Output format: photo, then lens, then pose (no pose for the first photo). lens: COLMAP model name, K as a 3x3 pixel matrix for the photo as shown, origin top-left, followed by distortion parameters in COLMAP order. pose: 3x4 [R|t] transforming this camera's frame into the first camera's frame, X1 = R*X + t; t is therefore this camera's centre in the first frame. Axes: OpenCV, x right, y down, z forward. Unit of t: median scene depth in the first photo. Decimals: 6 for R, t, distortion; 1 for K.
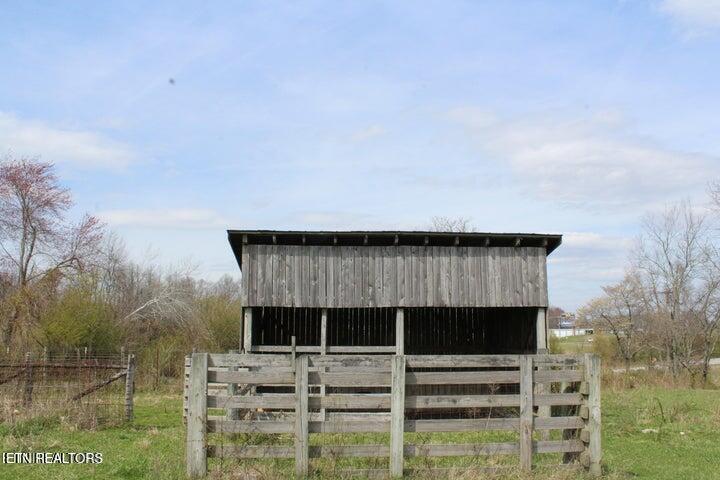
lens RADIAL K [[607.2, 0, 360.0], [0, 607.2, 240.0], [0, 0, 1]] dist [-0.199692, 0.215131]
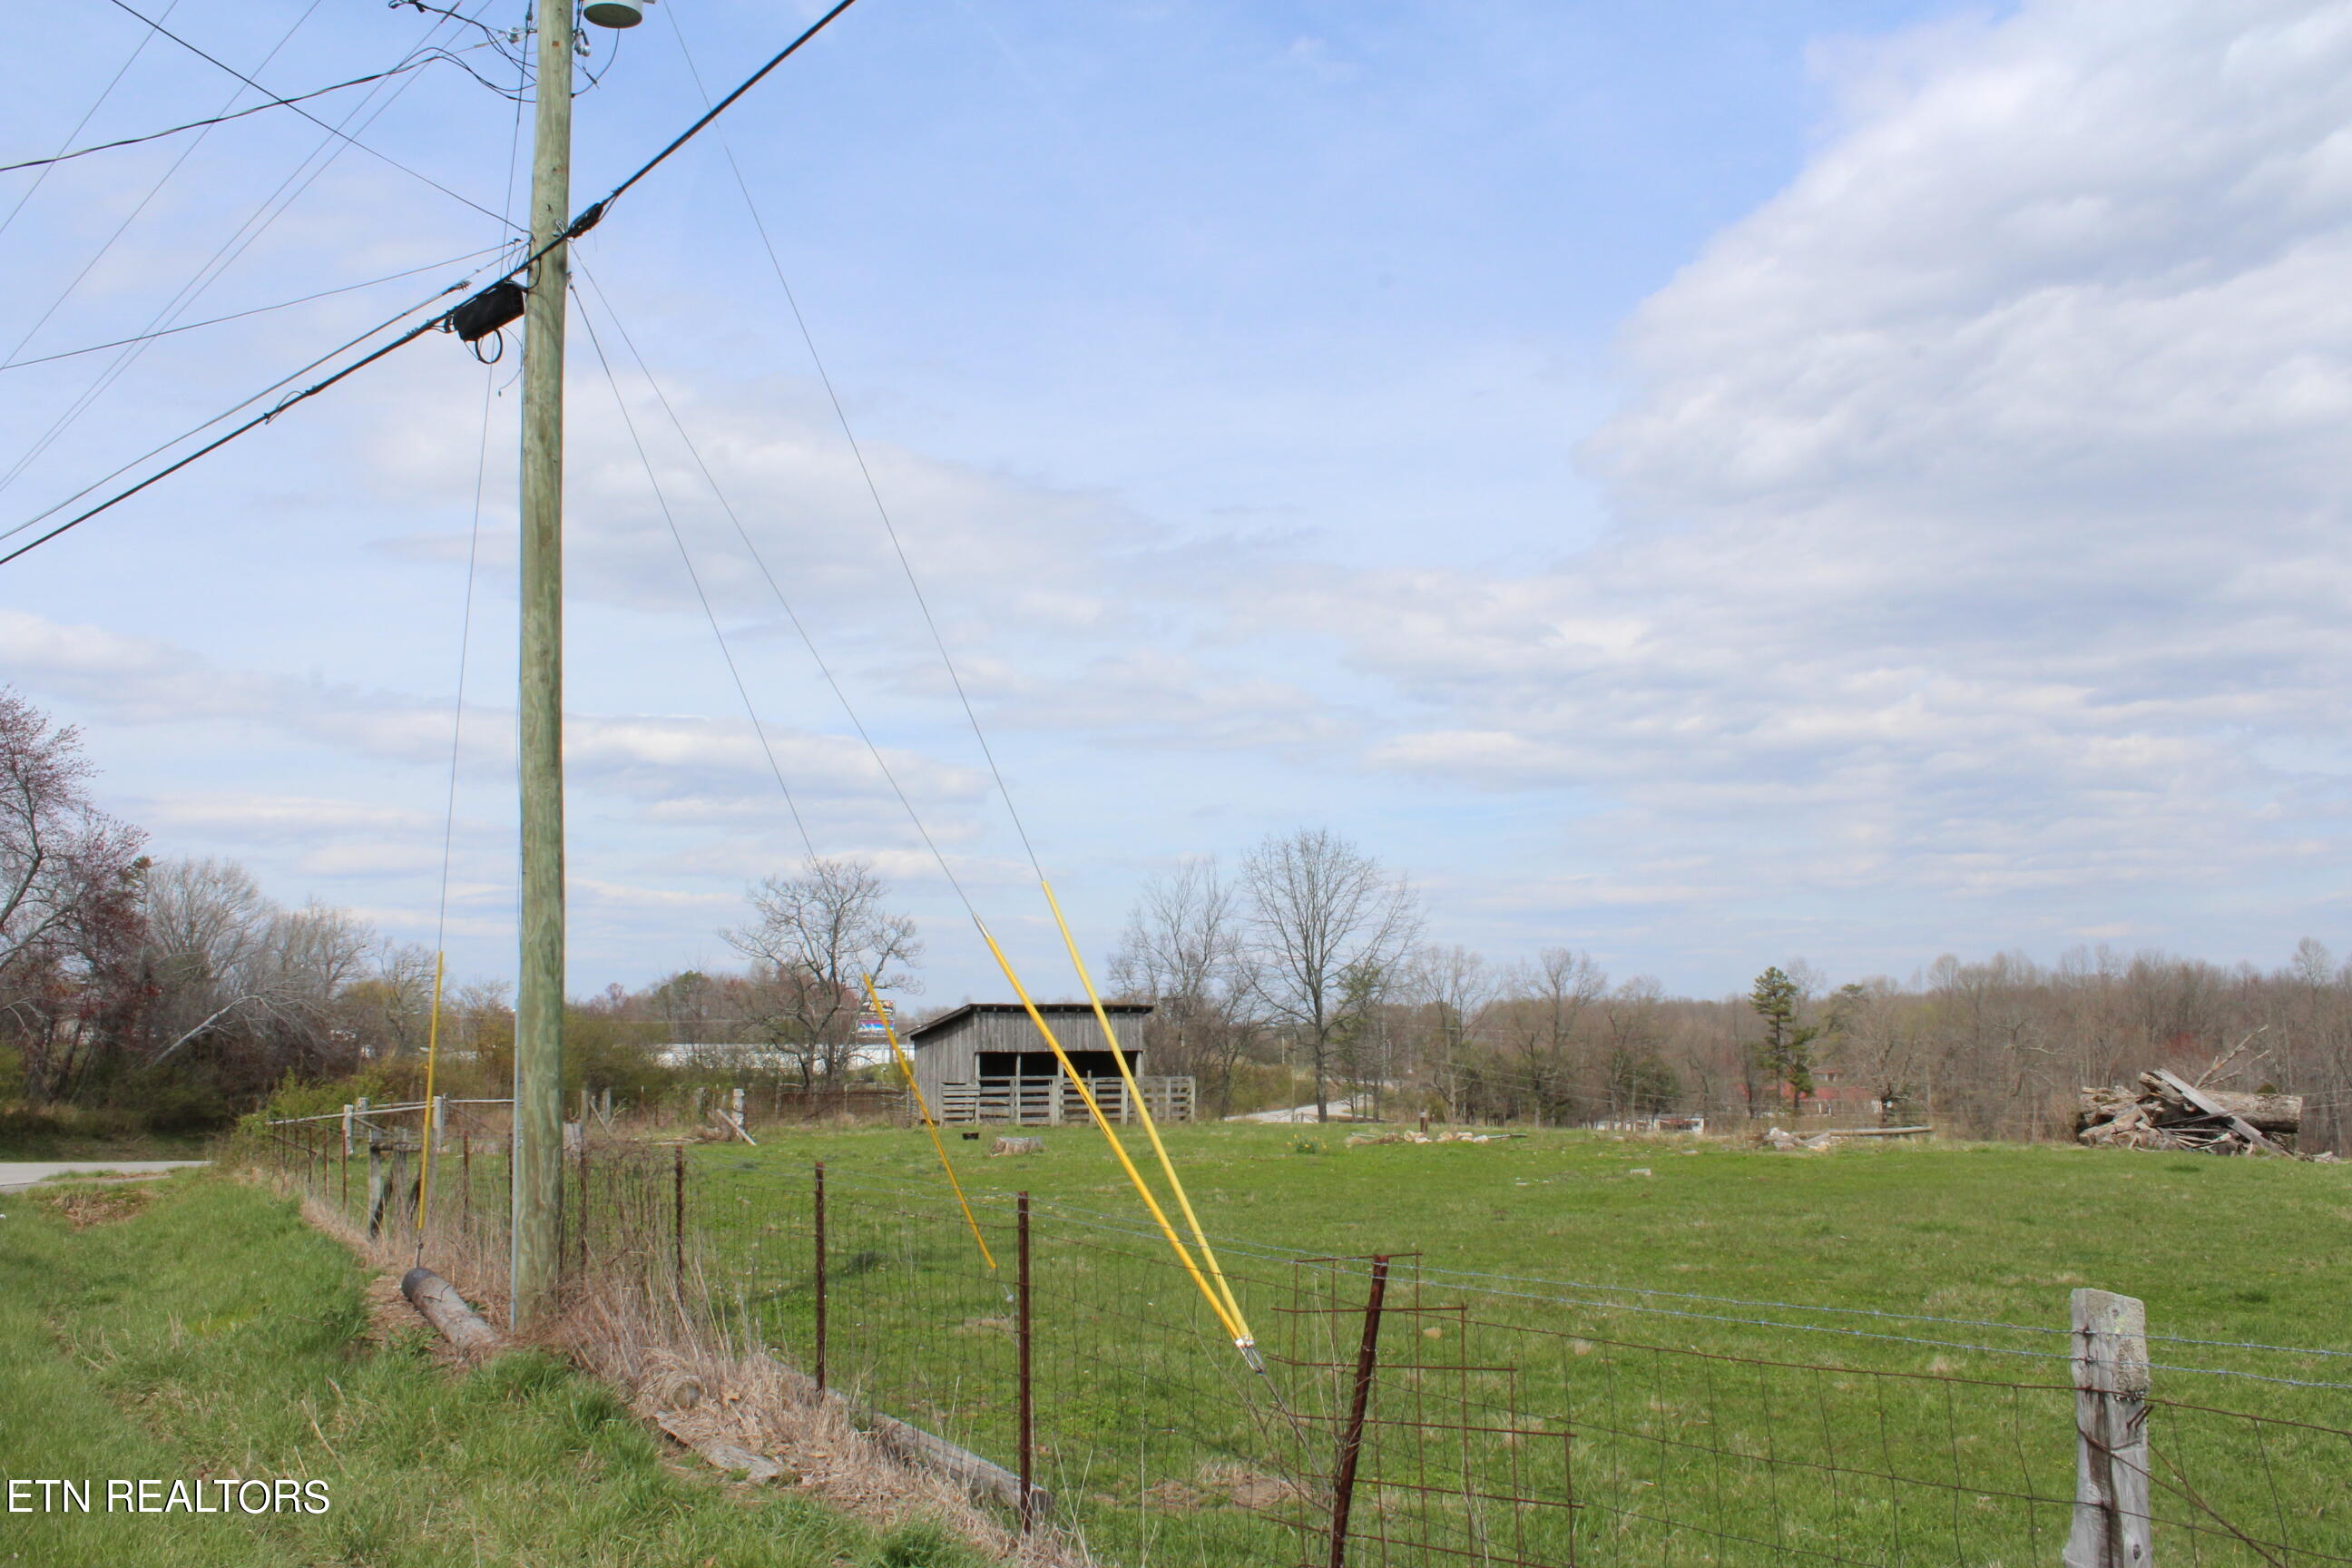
lens RADIAL K [[1983.4, 0, 1176.0], [0, 1983.4, 784.0], [0, 0, 1]] dist [-0.199692, 0.215131]
pose [[0.871840, 0.055763, 0.486607, -0.541931], [-0.064831, 0.997895, 0.001801, -0.150528], [-0.485482, -0.033117, 0.873619, -0.891828]]
